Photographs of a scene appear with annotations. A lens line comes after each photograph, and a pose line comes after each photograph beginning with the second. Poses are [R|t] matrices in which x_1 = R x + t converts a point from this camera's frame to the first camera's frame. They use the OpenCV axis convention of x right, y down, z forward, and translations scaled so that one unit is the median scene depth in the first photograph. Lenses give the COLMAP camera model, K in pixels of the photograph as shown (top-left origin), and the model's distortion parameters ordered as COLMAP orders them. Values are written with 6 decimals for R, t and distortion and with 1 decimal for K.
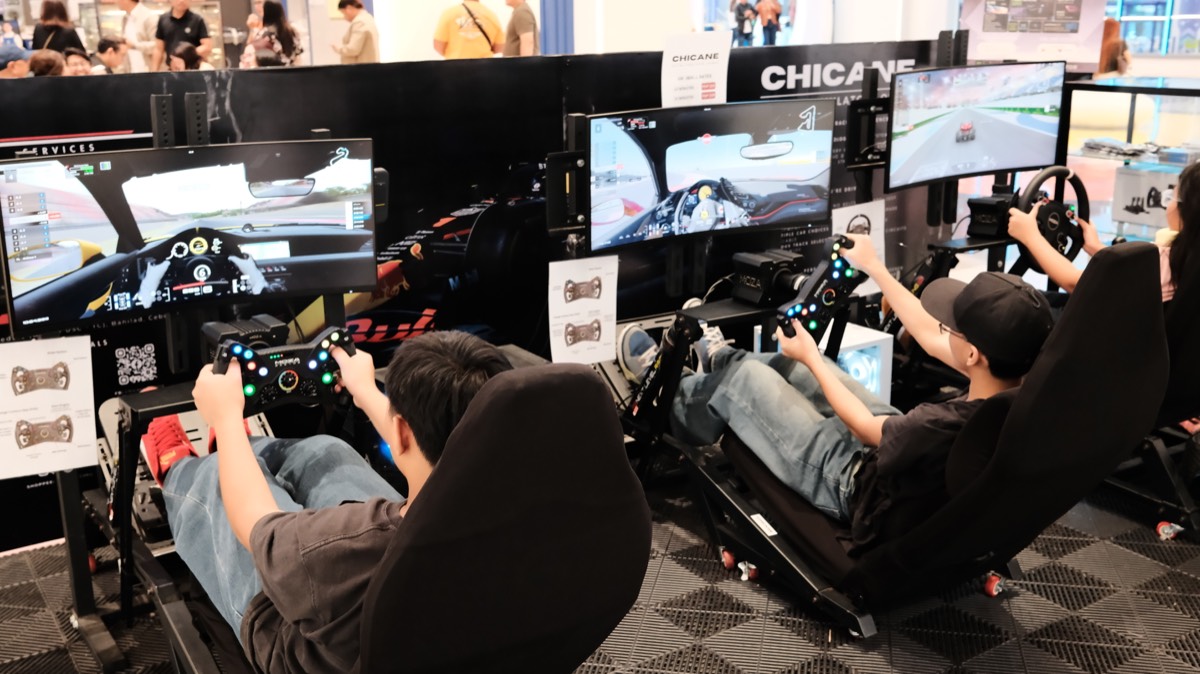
lens RADIAL K [[1221.0, 0, 594.1], [0, 1221.0, 339.7], [0, 0, 1]] dist [-0.030523, 0.000000]
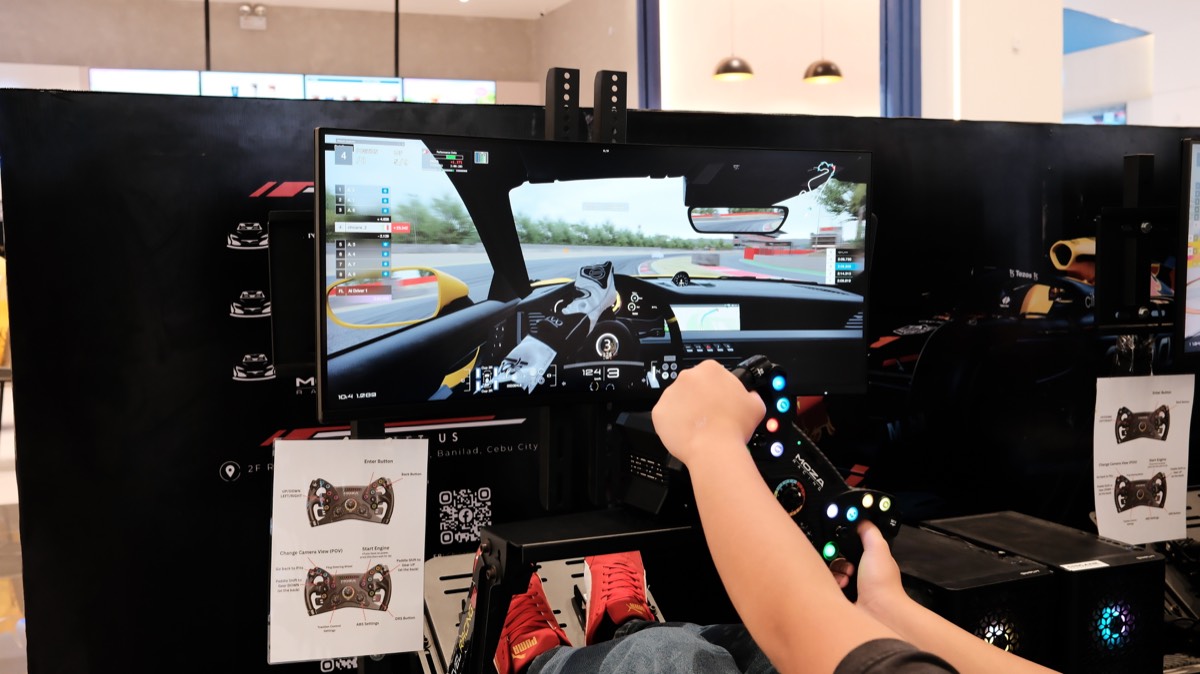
lens RADIAL K [[1221.0, 0, 602.4], [0, 1221.0, 337.4], [0, 0, 1]] dist [-0.030523, 0.000000]
pose [[0.982426, 0.010769, -0.186340, -0.181305], [-0.047492, 0.979899, -0.193758, 0.055121], [0.180508, 0.199203, 0.963190, 0.341826]]
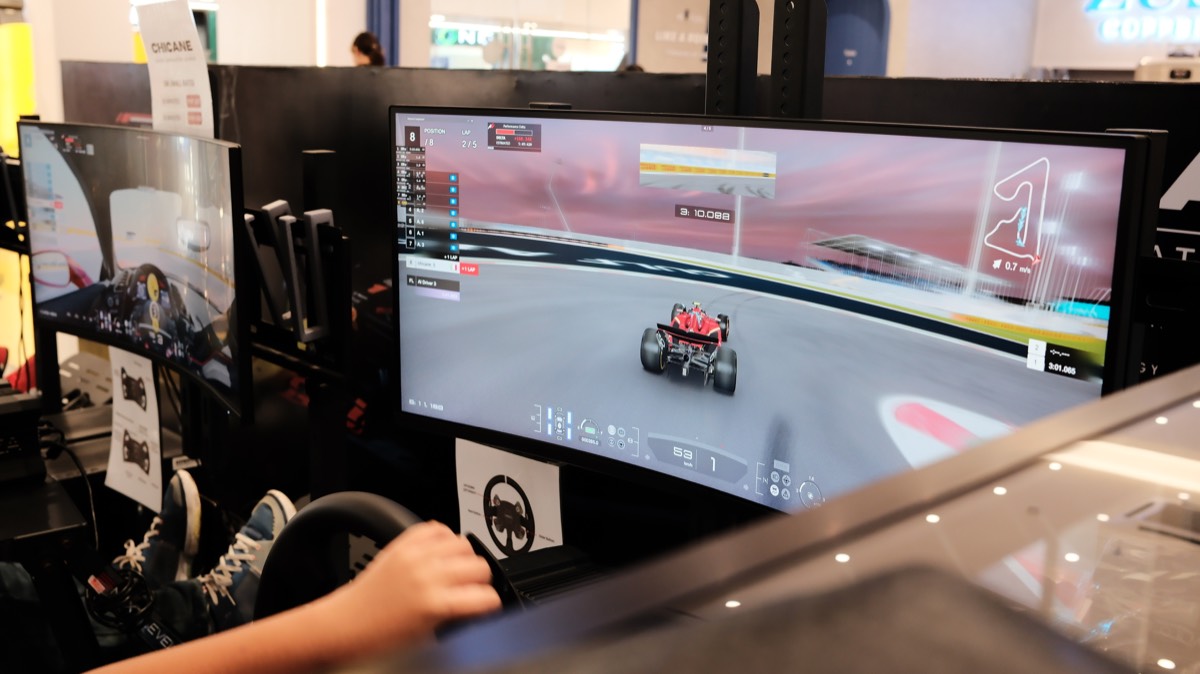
lens RADIAL K [[1221.0, 0, 611.7], [0, 1221.0, 345.0], [0, 0, 1]] dist [-0.030523, 0.000000]
pose [[0.207948, 0.221993, -0.952616, 0.722459], [-0.300036, 0.941433, 0.153892, -0.261609], [0.930987, 0.253817, 0.262375, 1.130807]]
